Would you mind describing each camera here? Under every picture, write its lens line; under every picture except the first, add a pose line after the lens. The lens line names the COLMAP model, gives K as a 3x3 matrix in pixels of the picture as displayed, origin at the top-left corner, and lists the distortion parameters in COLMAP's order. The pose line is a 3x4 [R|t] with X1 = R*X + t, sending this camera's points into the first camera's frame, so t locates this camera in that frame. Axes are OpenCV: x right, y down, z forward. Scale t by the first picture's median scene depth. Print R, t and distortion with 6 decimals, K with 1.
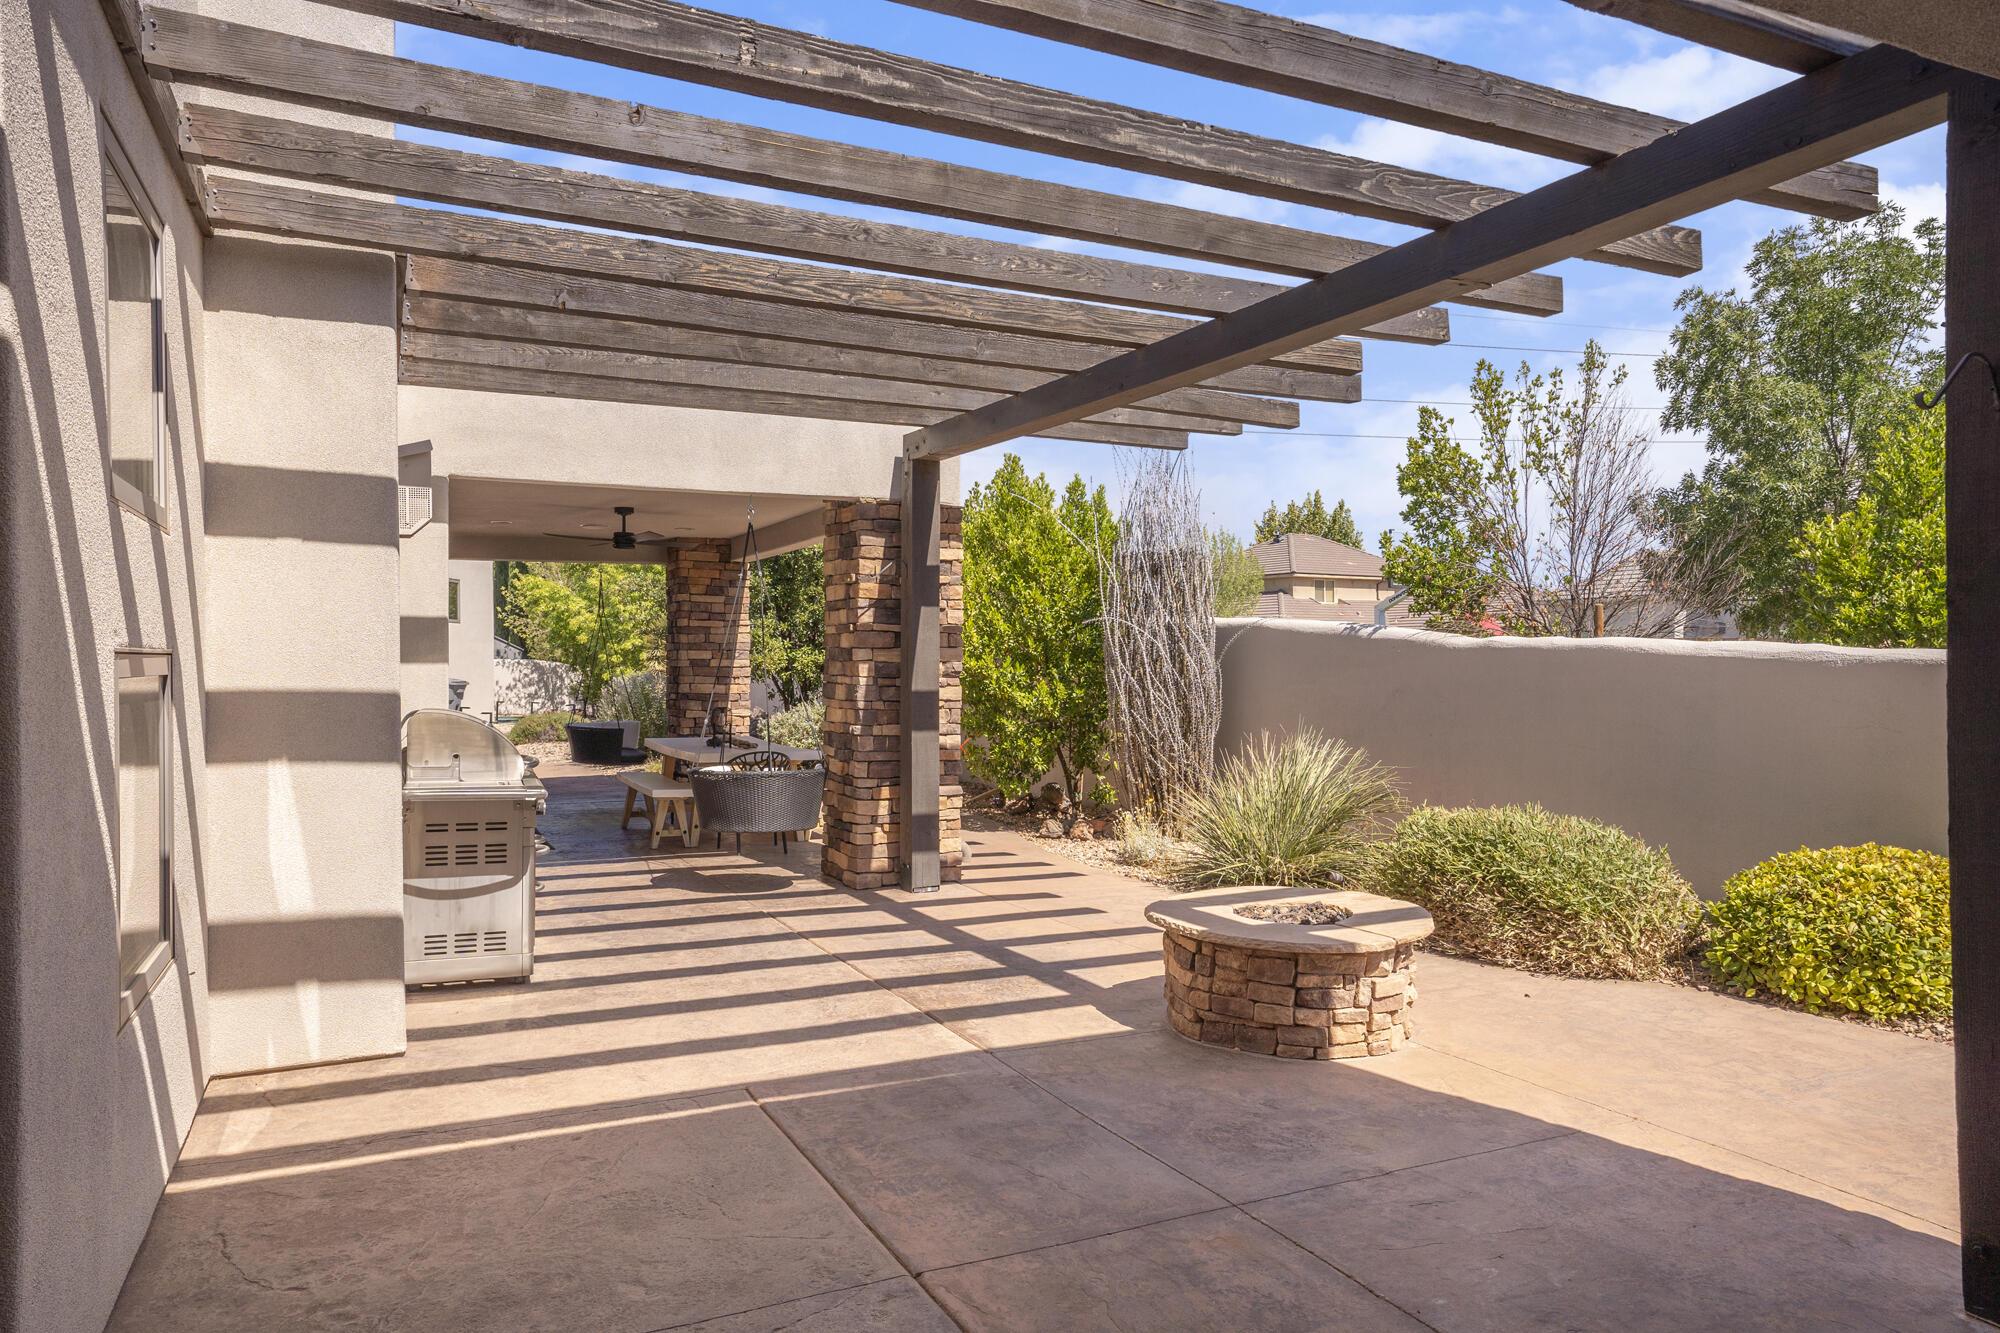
lens RADIAL K [[1288.7, 0, 992.5], [0, 1288.7, 660.4], [0, 0, 1]] dist [-0.007388, 0.002230]
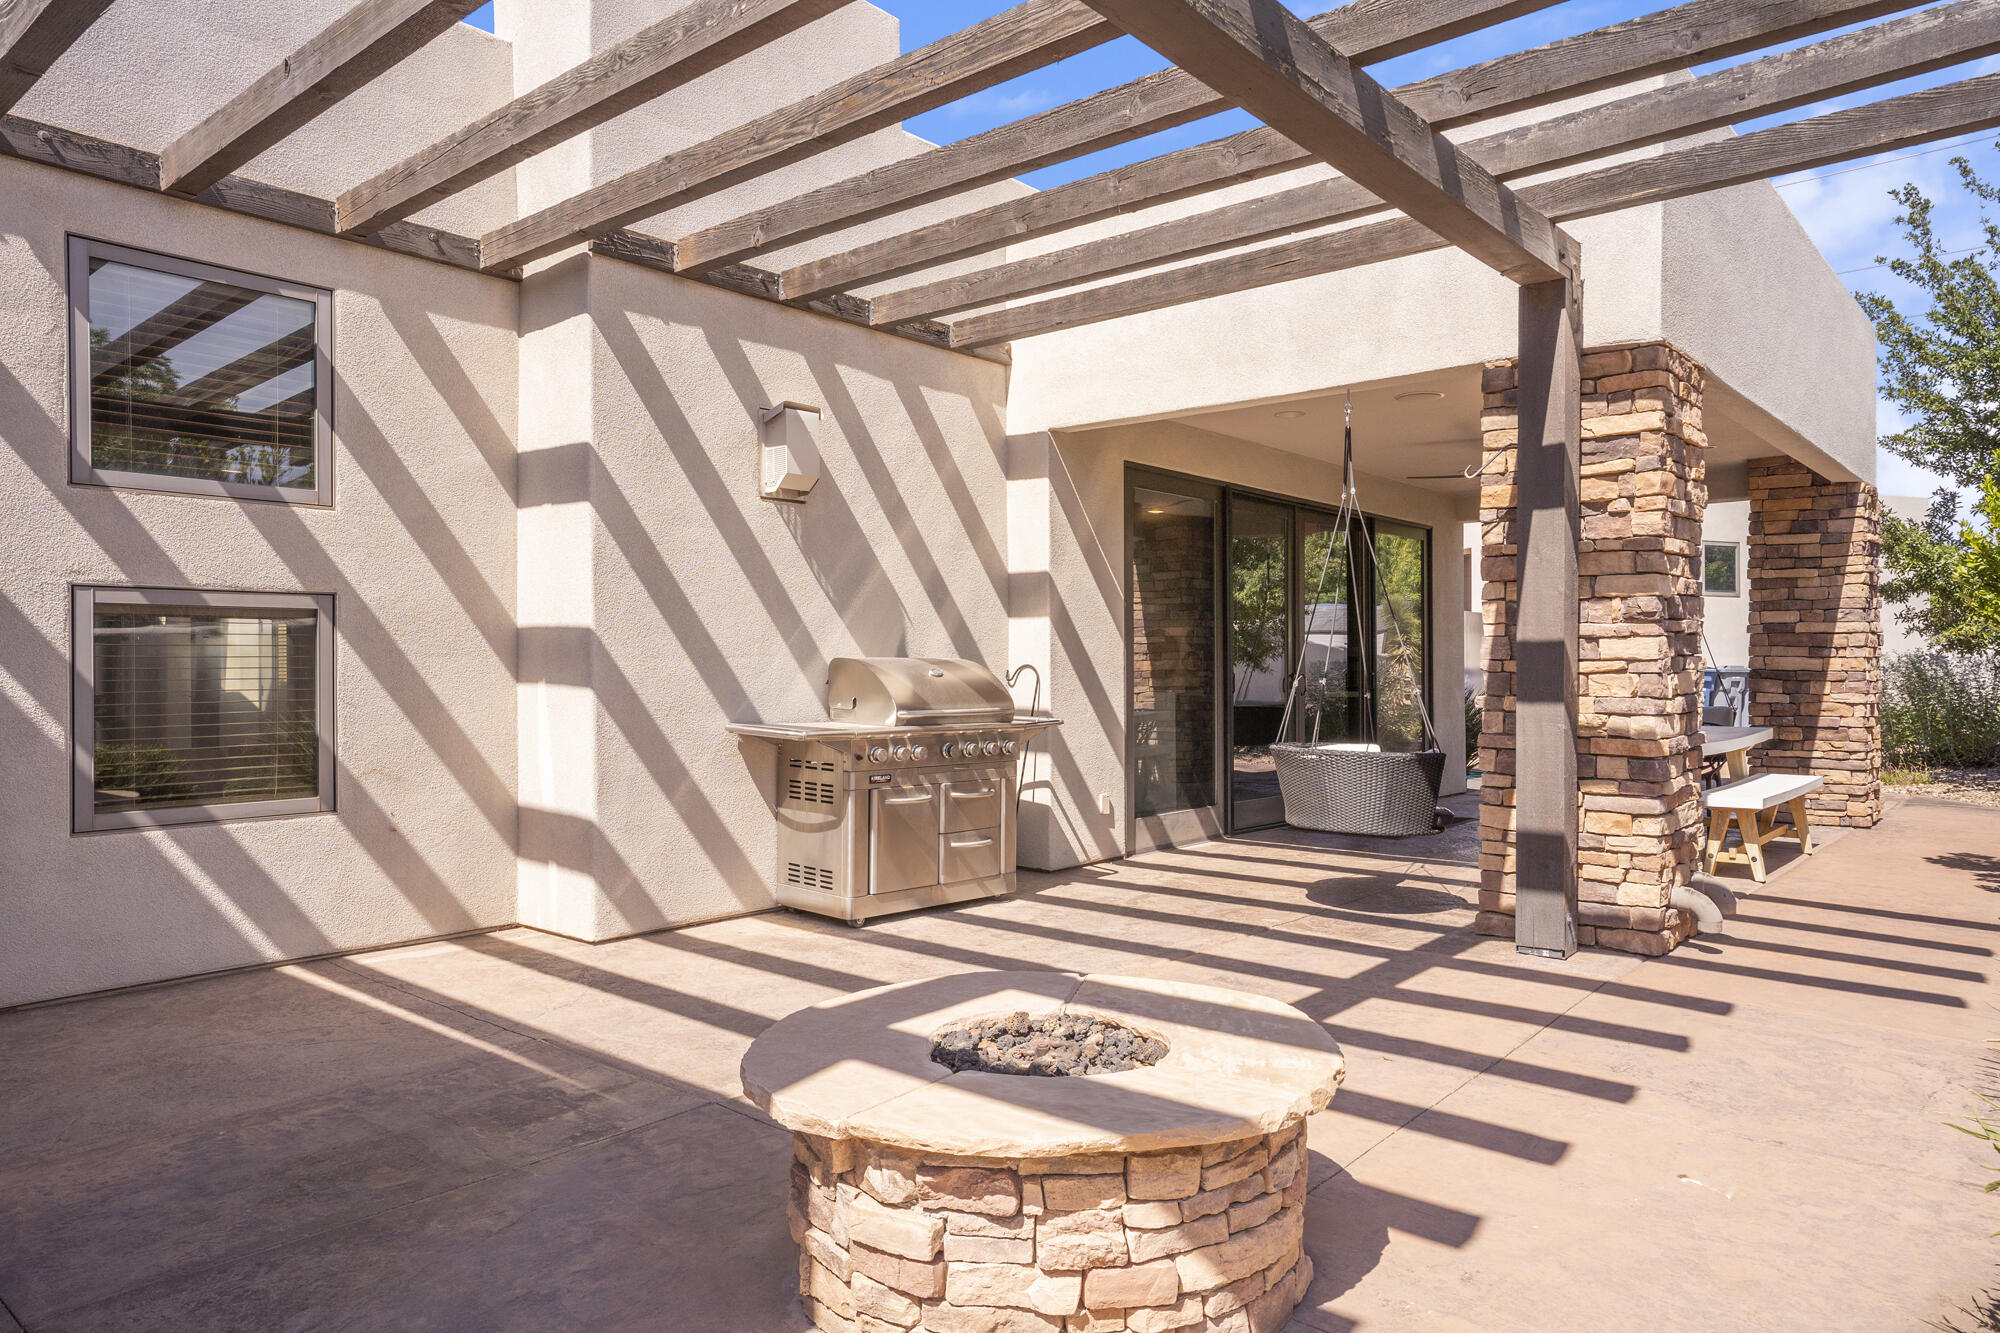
lens RADIAL K [[1288.7, 0, 992.5], [0, 1288.7, 661.1], [0, 0, 1]] dist [-0.007388, 0.002230]
pose [[0.408731, -0.002413, -0.912652, 0.253681], [0.003988, 0.999992, -0.000858, 0.019556], [0.912646, -0.003289, 0.408737, 0.295229]]
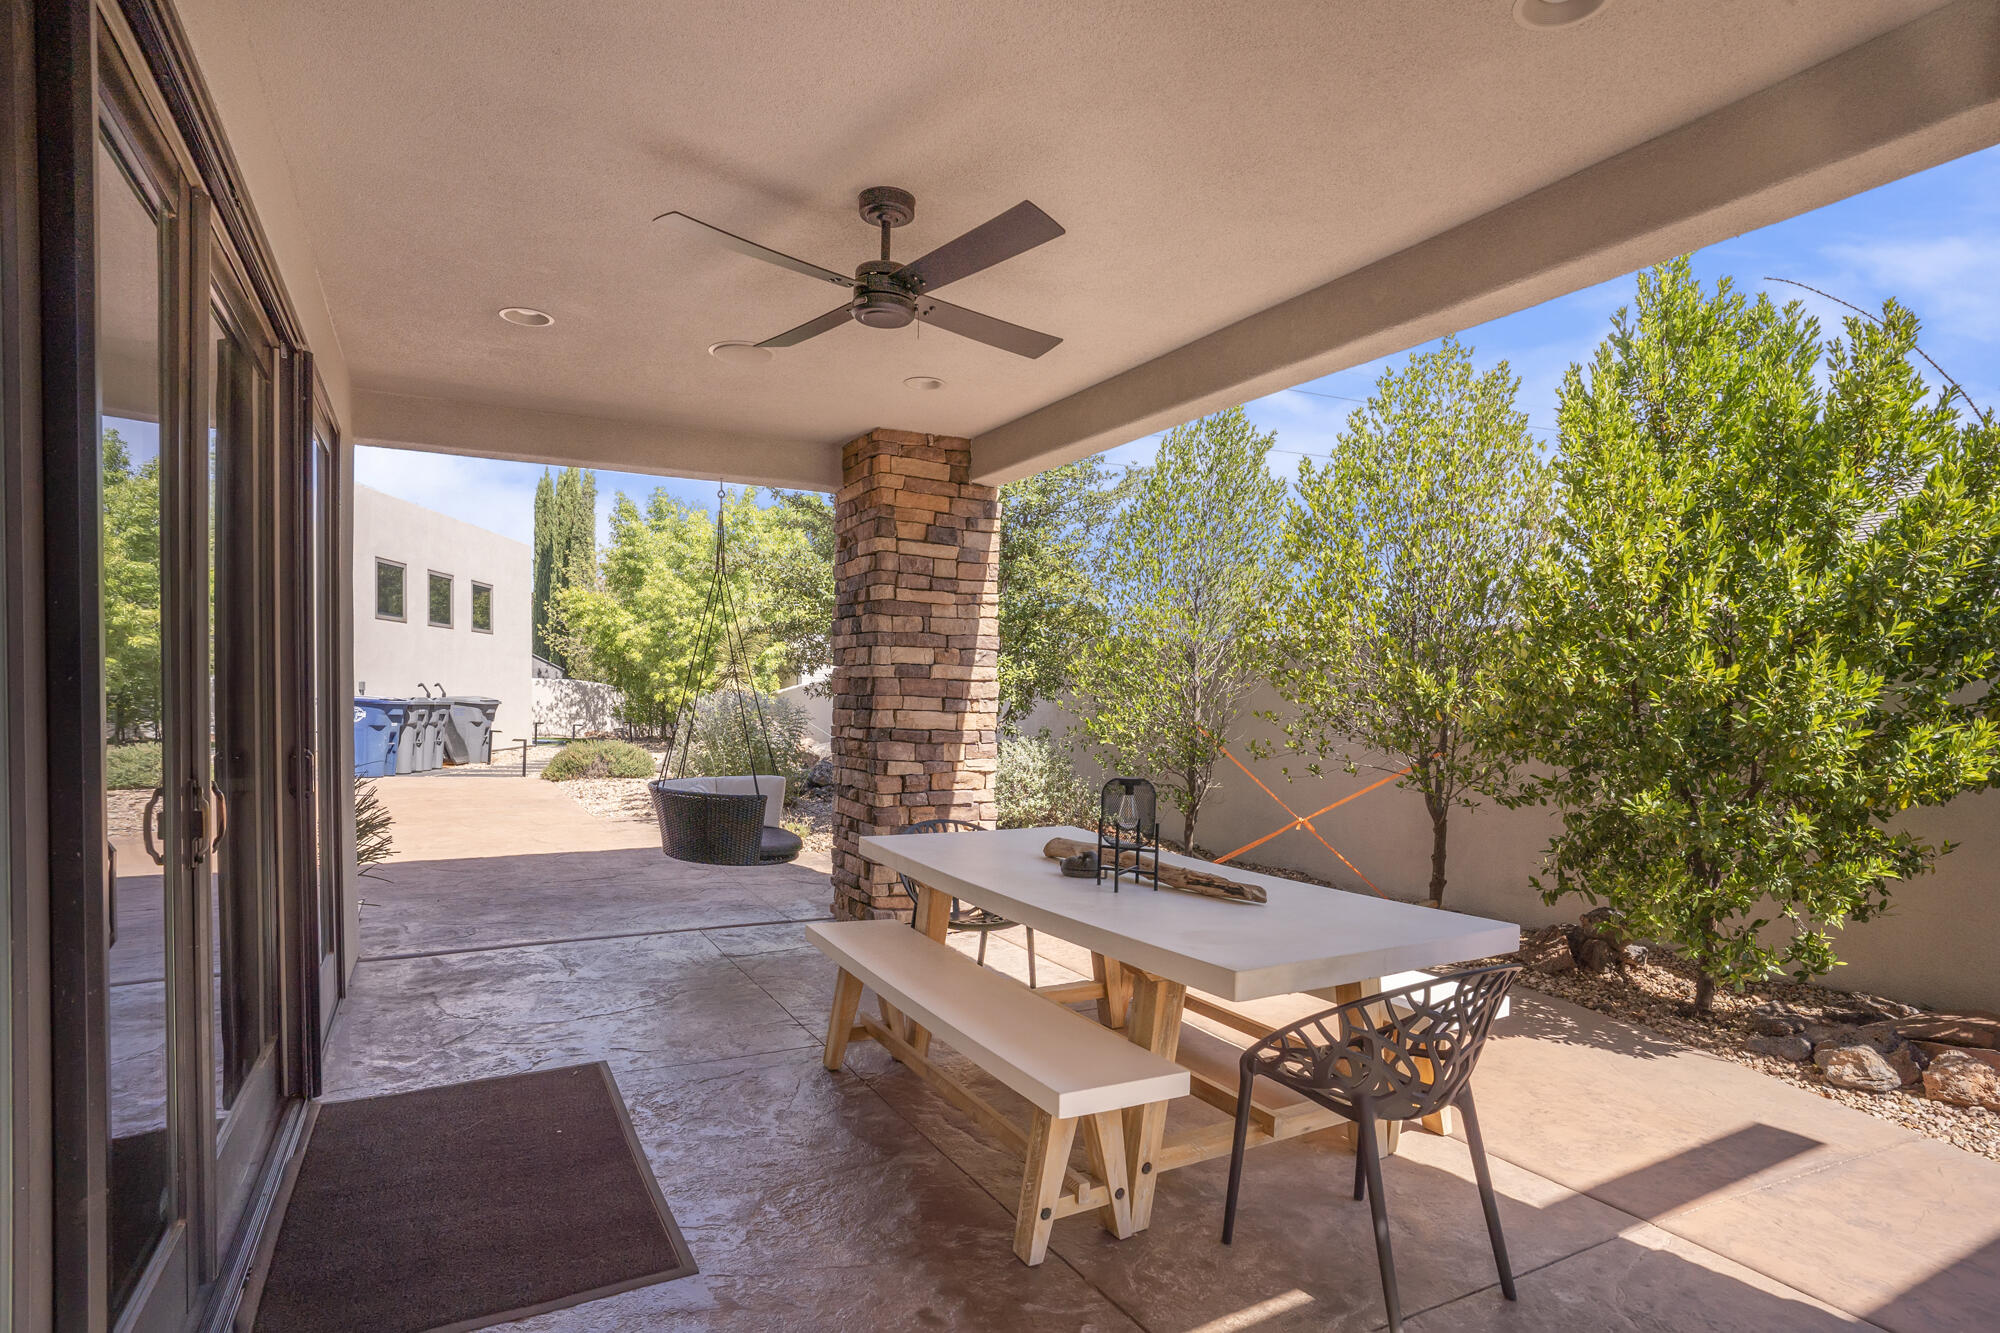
lens RADIAL K [[986.8, 0, 993.4], [0, 986.8, 725.4], [0, 0, 1]] dist [-0.035484, 0.009128]
pose [[0.997791, 0.014301, 0.064871, -0.219764], [-0.016507, 0.999299, 0.033608, 0.010094], [-0.064345, -0.034605, 0.997328, 0.592940]]
